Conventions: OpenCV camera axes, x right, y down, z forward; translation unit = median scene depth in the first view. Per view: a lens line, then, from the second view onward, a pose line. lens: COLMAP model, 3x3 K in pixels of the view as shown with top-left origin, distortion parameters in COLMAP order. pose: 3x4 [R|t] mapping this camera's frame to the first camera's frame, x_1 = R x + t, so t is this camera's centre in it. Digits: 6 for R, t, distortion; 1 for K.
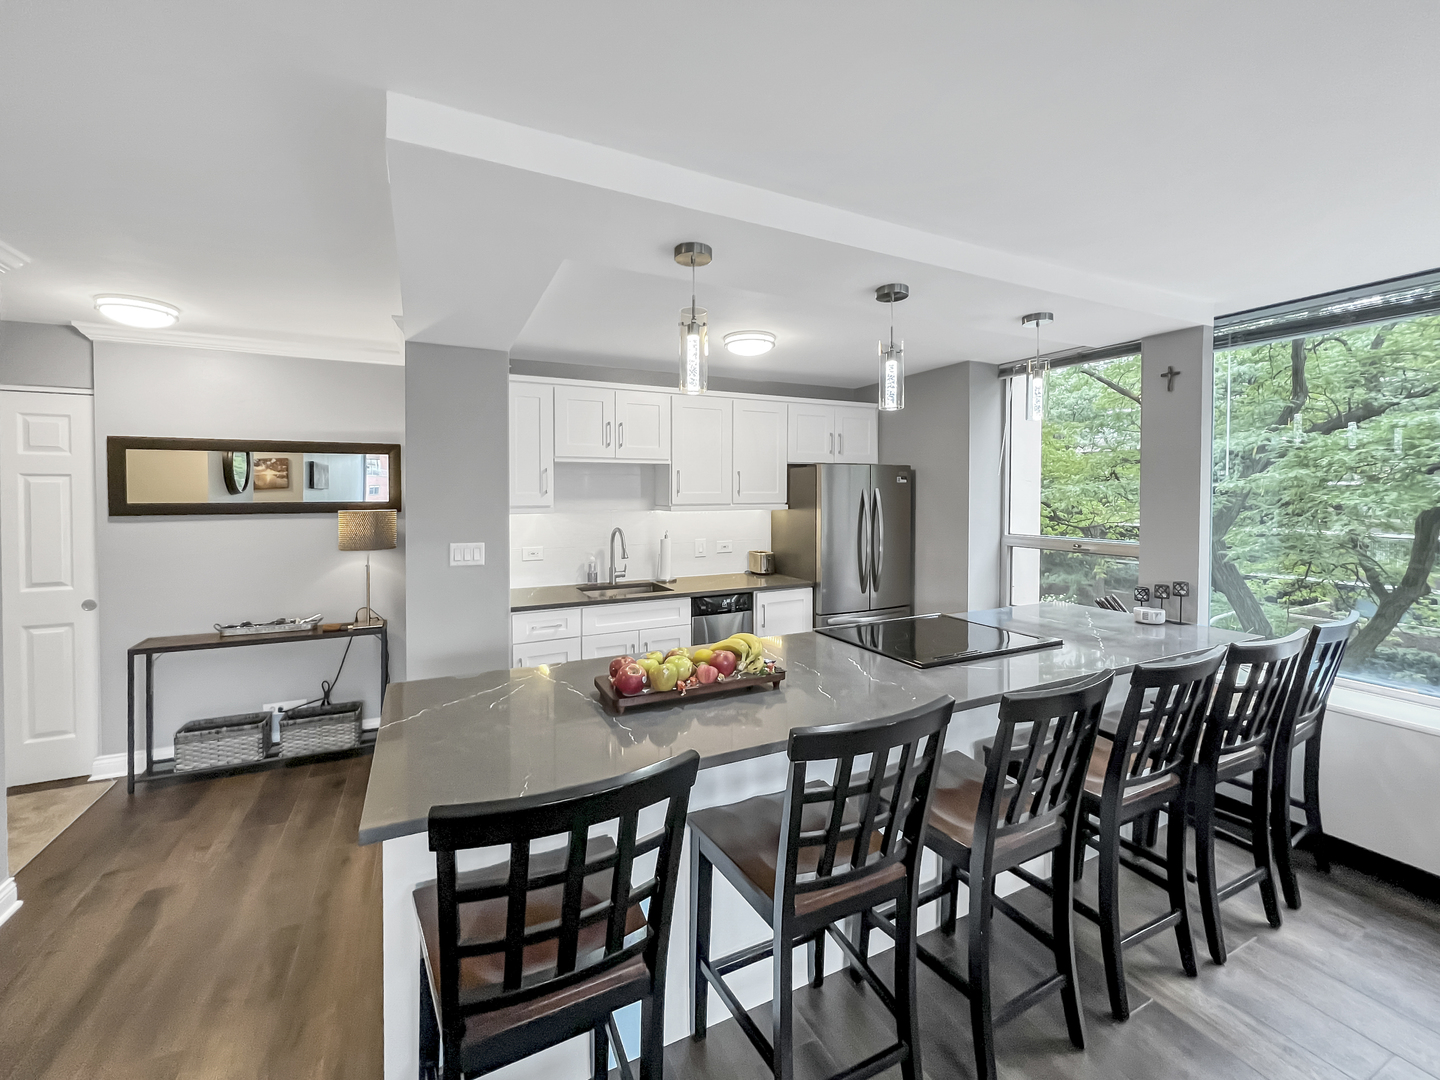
lens RADIAL K [[579.0, 0, 714.9], [0, 579.0, 533.1], [0, 0, 1]] dist [0.003564, 0.000098]
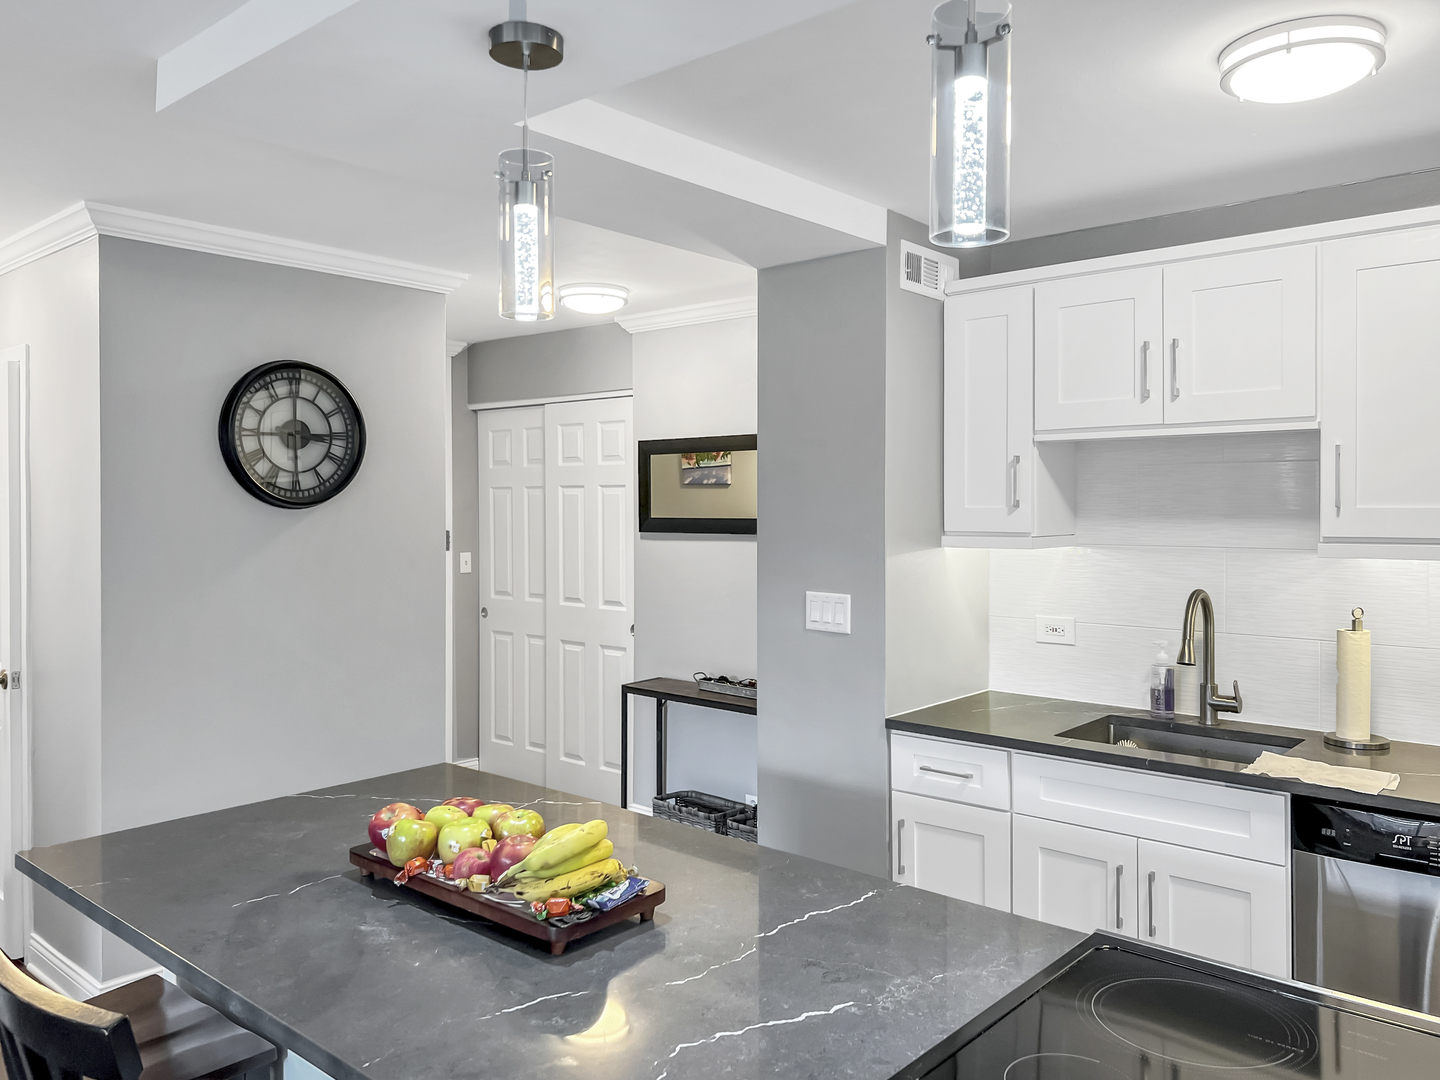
lens RADIAL K [[1096.0, 0, 737.0], [0, 1096.0, 516.9], [0, 0, 1]] dist [0.041275, -0.051007]
pose [[0.393876, 0.010719, -0.919101, 0.539334], [-0.062877, 0.997904, -0.015308, -0.034758], [0.917010, 0.063820, 0.393725, 0.473743]]
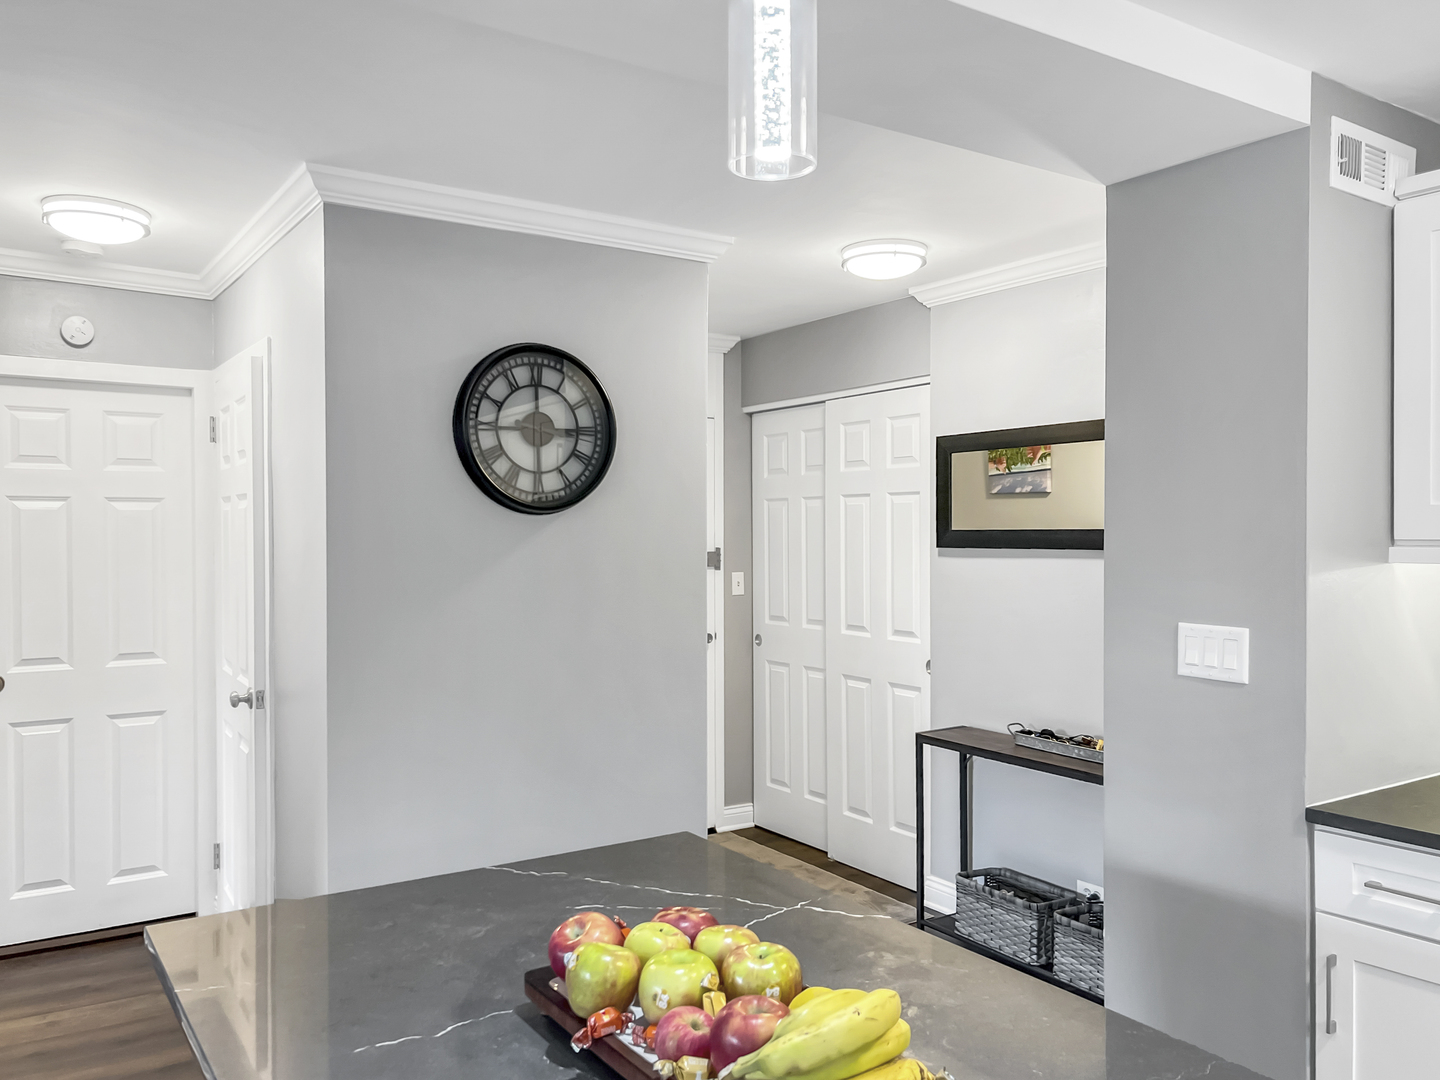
lens RADIAL K [[1143.5, 0, 691.6], [0, 1143.5, 548.3], [0, 0, 1]] dist [0.052817, -0.026827]
pose [[0.108707, 0.014338, -0.993970, 0.349148], [-0.065647, 0.997817, 0.007214, -0.017746], [0.991904, 0.064467, 0.109411, 0.530657]]
